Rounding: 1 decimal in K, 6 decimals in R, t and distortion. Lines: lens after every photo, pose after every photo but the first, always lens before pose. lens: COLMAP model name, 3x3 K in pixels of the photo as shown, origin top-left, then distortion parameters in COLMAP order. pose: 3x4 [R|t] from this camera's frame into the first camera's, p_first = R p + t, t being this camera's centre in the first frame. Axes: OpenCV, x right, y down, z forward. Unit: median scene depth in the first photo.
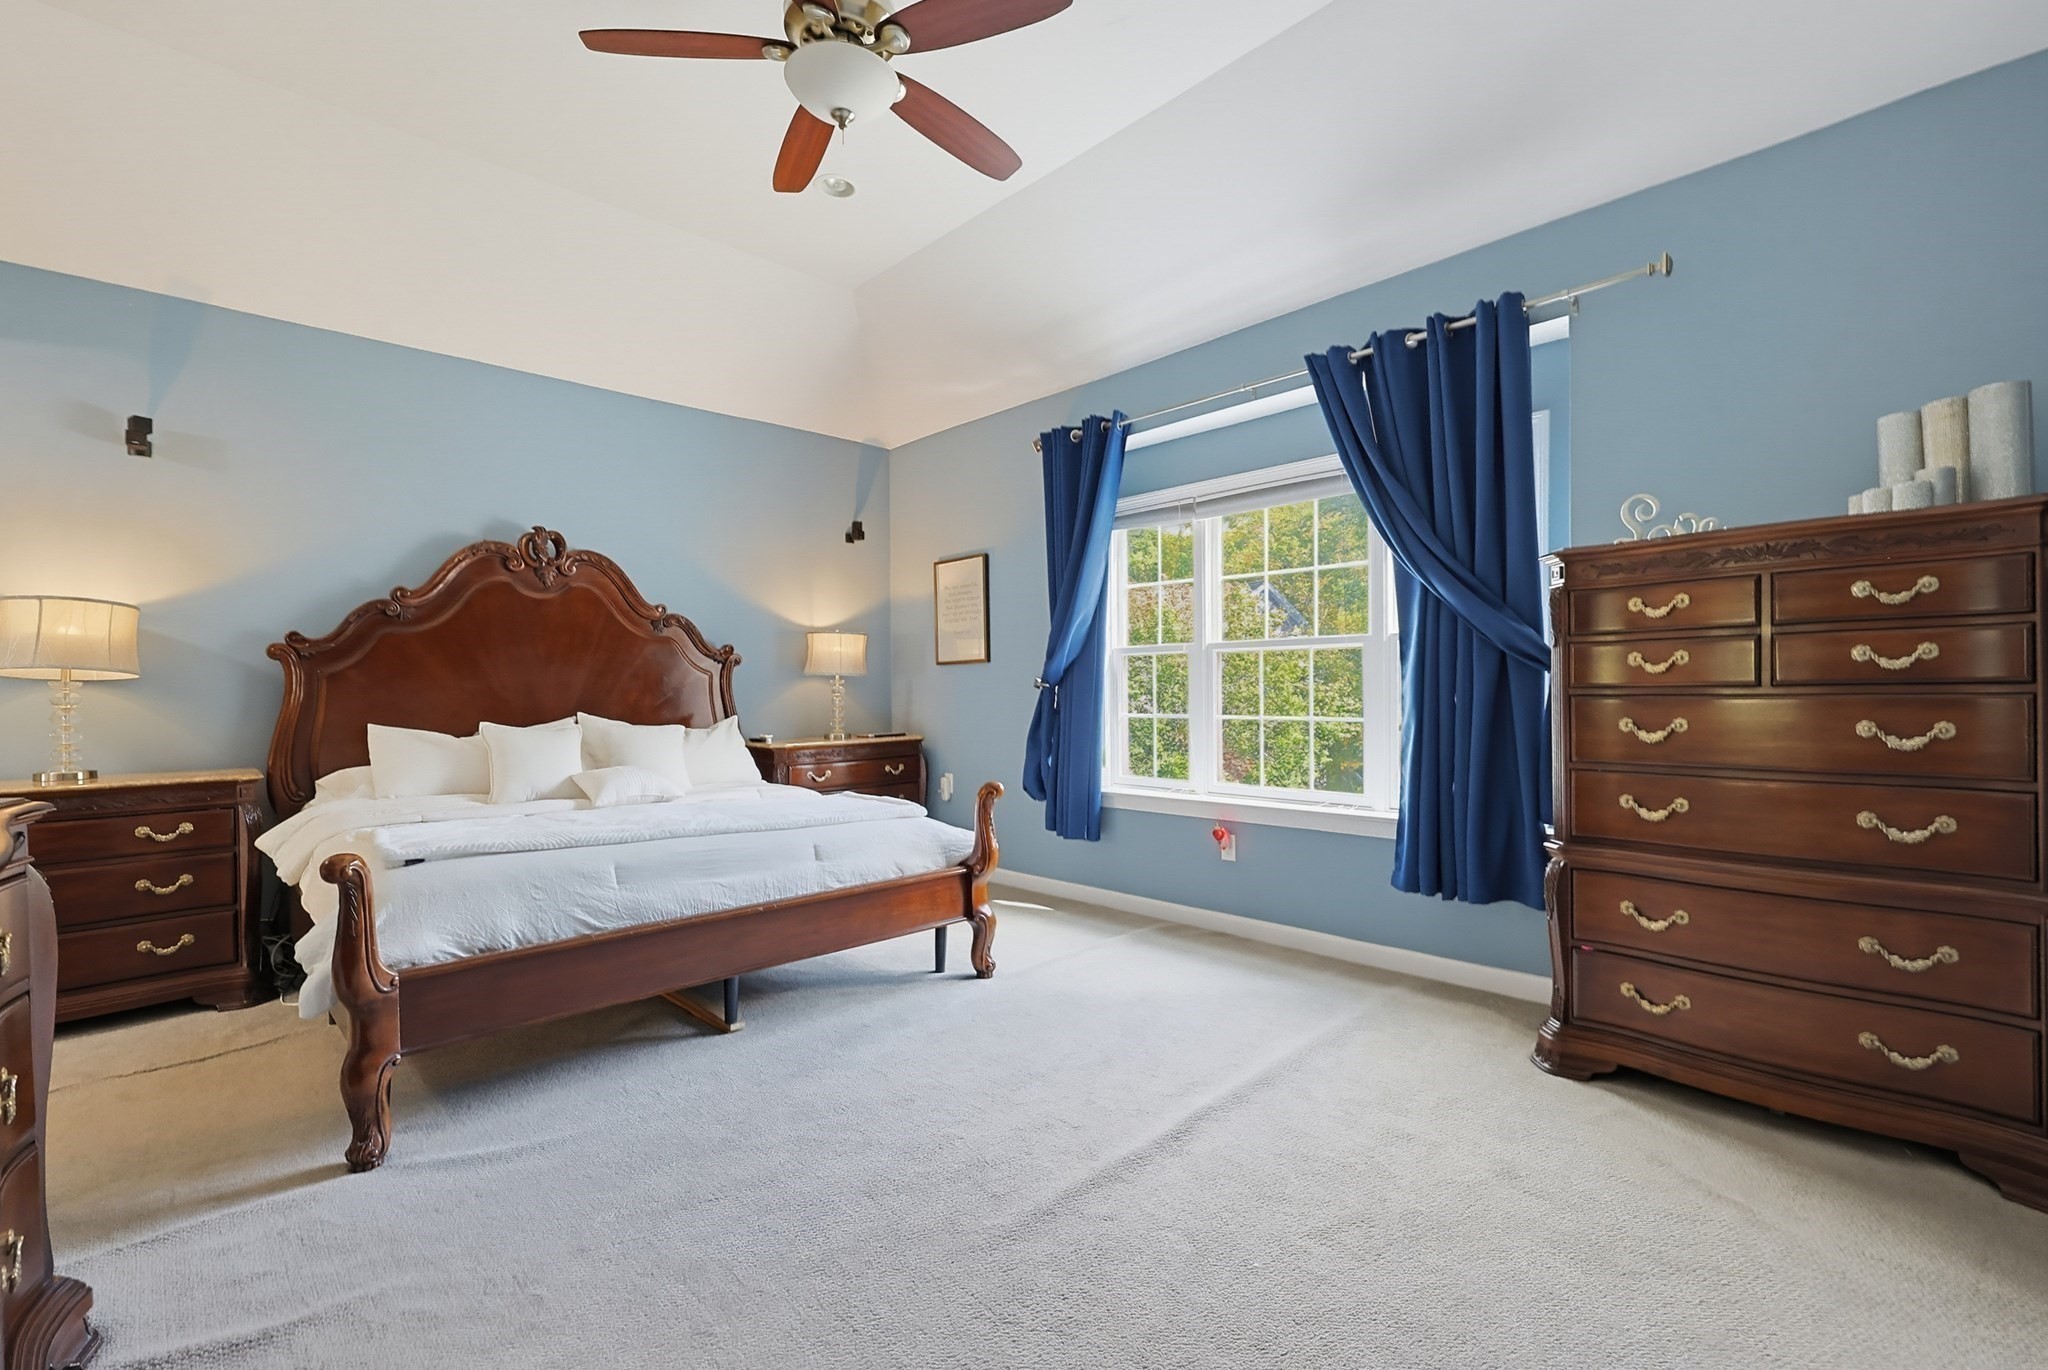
lens RADIAL K [[872.2, 0, 1027.1], [0, 872.2, 691.7], [0, 0, 1]] dist [-0.000831, 0.000620]
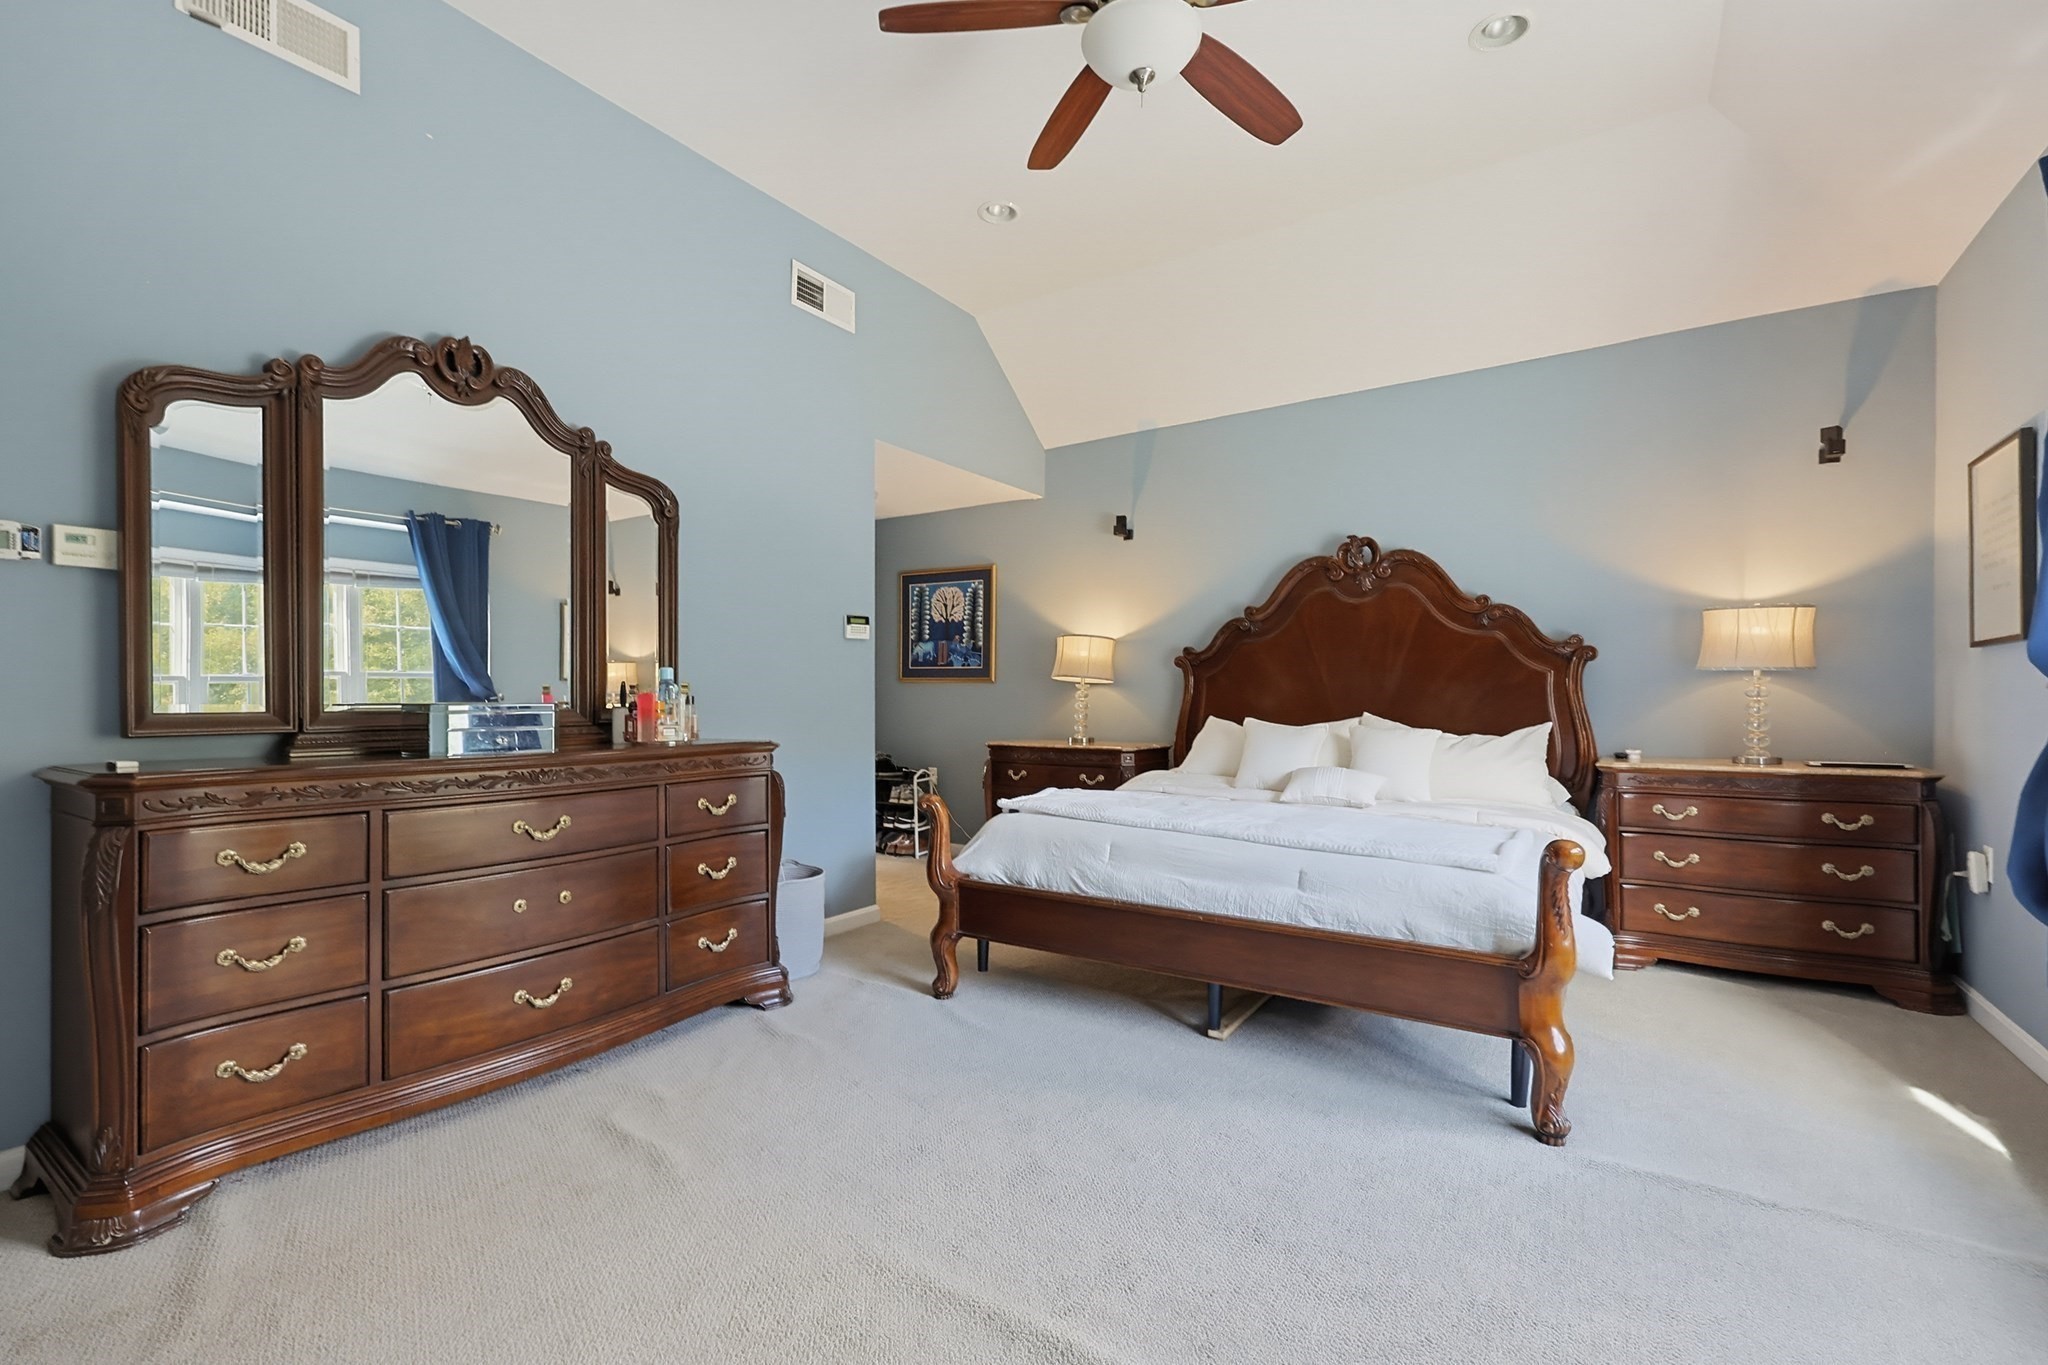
lens RADIAL K [[872.2, 0, 1031.2], [0, 872.2, 685.1], [0, 0, 1]] dist [-0.000831, 0.000620]
pose [[0.246167, -0.002570, -0.969224, 0.409503], [-0.003076, 0.999989, -0.003433, -0.003483], [0.969222, 0.003826, 0.246157, 0.403740]]
